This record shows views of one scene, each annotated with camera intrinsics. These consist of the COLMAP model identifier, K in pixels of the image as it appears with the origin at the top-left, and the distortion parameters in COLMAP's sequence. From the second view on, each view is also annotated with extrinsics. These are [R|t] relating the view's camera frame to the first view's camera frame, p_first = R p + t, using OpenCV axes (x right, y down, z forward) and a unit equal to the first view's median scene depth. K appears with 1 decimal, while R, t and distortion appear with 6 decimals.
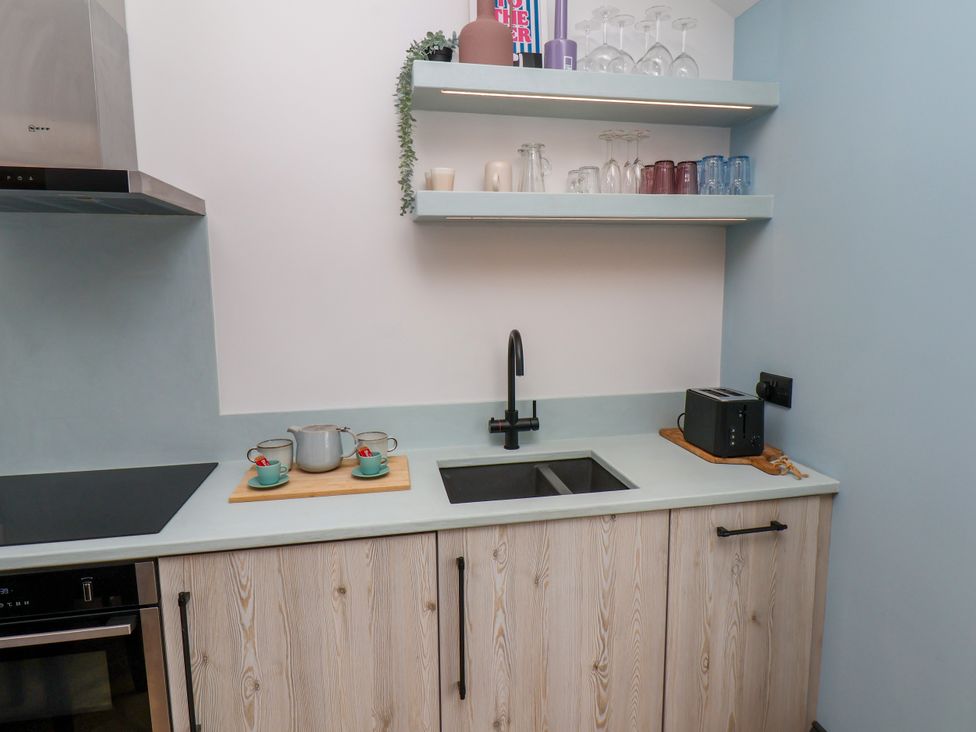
lens RADIAL K [[599.0, 0, 507.0], [0, 599.0, 361.1], [0, 0, 1]] dist [0.002676, -0.000823]
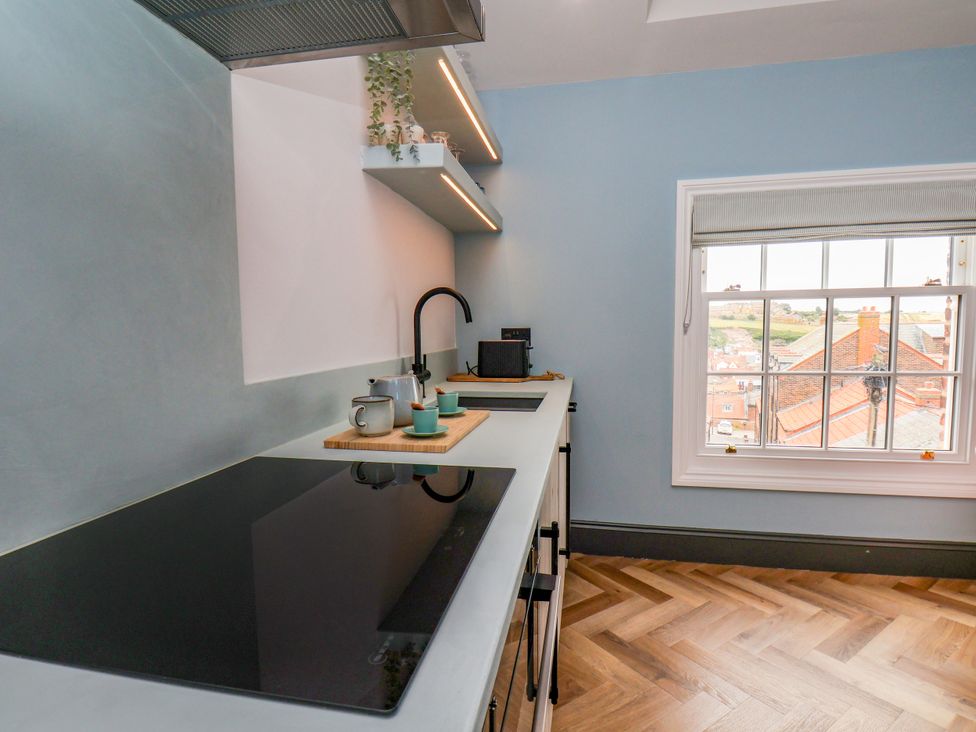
lens RADIAL K [[510.2, 0, 486.1], [0, 510.2, 373.8], [0, 0, 1]] dist [0.001990, -0.014631]
pose [[0.397508, -0.080195, 0.914088, -0.927523], [0.131998, 0.990810, 0.029524, 0.102896], [-0.908055, 0.108922, 0.404440, 0.579761]]
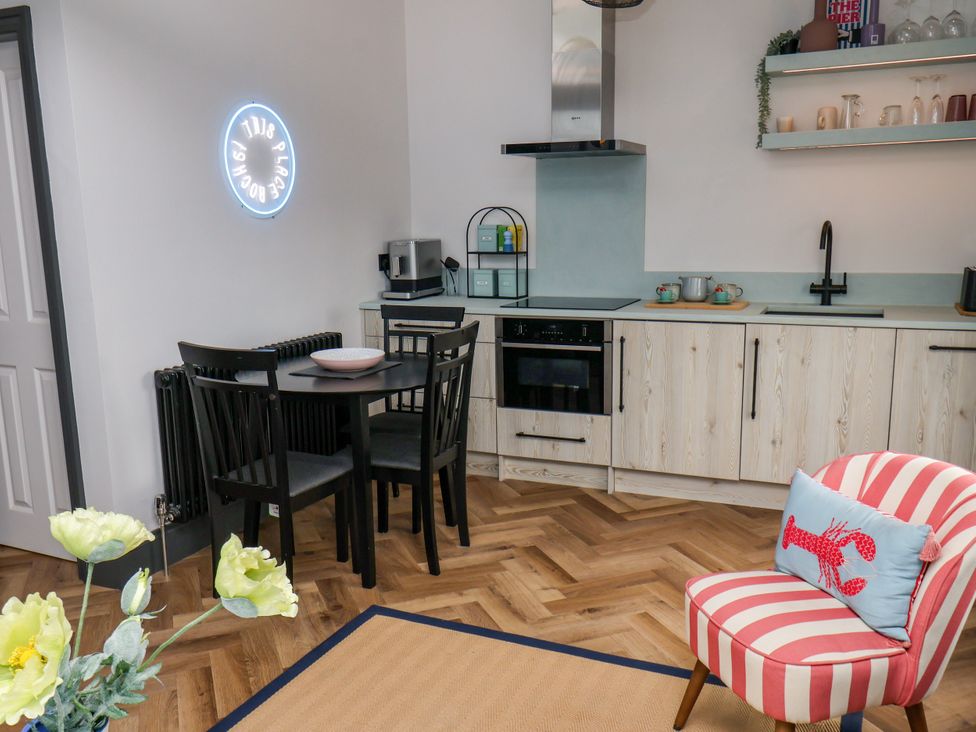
lens RADIAL K [[854.8, 0, 492.2], [0, 854.8, 380.1], [0, 0, 1]] dist [0.002238, -0.000306]
pose [[0.808734, 0.102553, -0.579165, 0.660460], [-0.065063, 0.994238, 0.085196, 0.232763], [0.584565, -0.031219, 0.810746, -1.333192]]
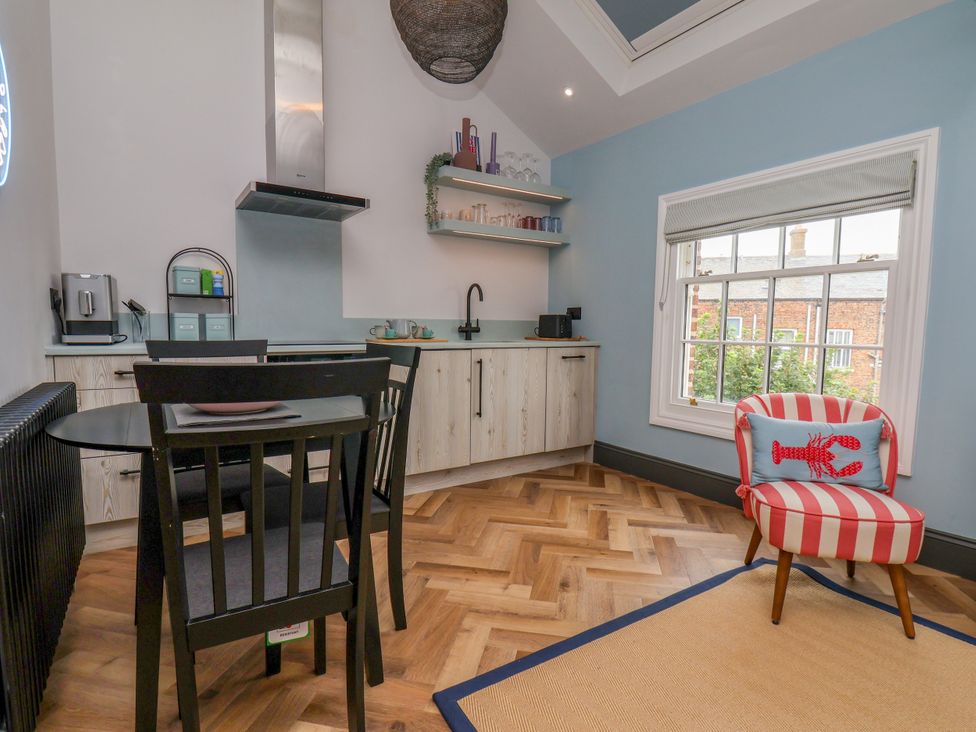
lens RADIAL K [[510.2, 0, 486.1], [0, 510.2, 373.8], [0, 0, 1]] dist [0.001990, -0.014631]
pose [[0.933456, -0.020635, 0.358099, -0.693867], [0.034215, 0.998914, -0.031625, 0.379240], [-0.357057, 0.041773, 0.933148, -0.872732]]
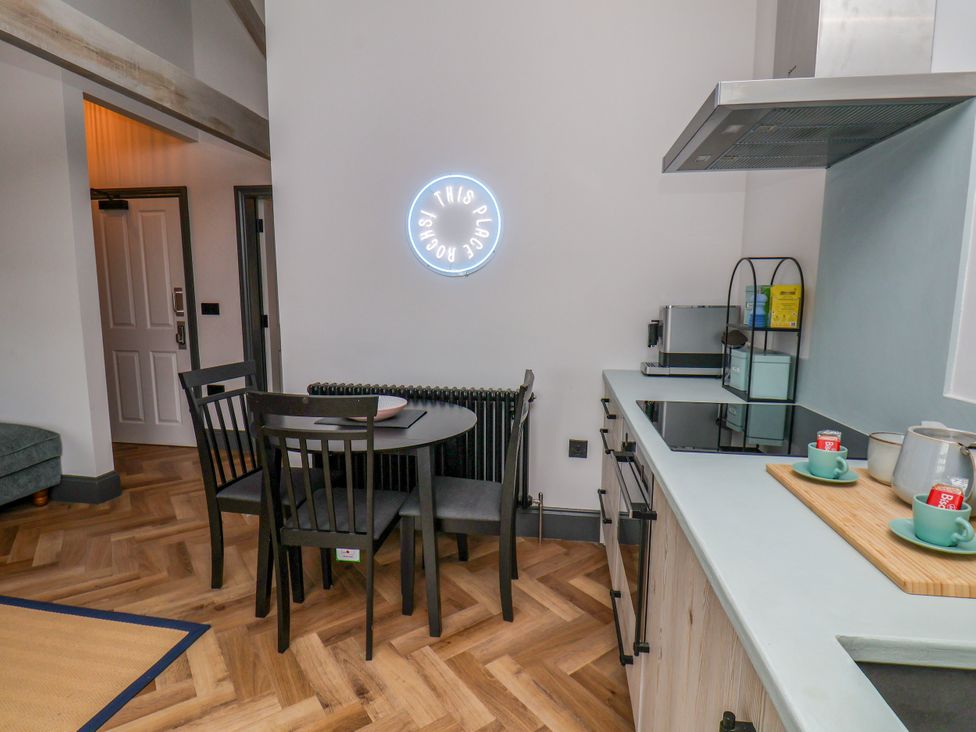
lens RADIAL K [[510.2, 0, 486.1], [0, 510.2, 373.8], [0, 0, 1]] dist [0.001990, -0.014631]
pose [[-0.352516, 0.128835, -0.926895, 0.247579], [-0.132267, 0.973675, 0.185641, 0.034123], [0.926411, 0.188039, -0.326195, 0.736986]]
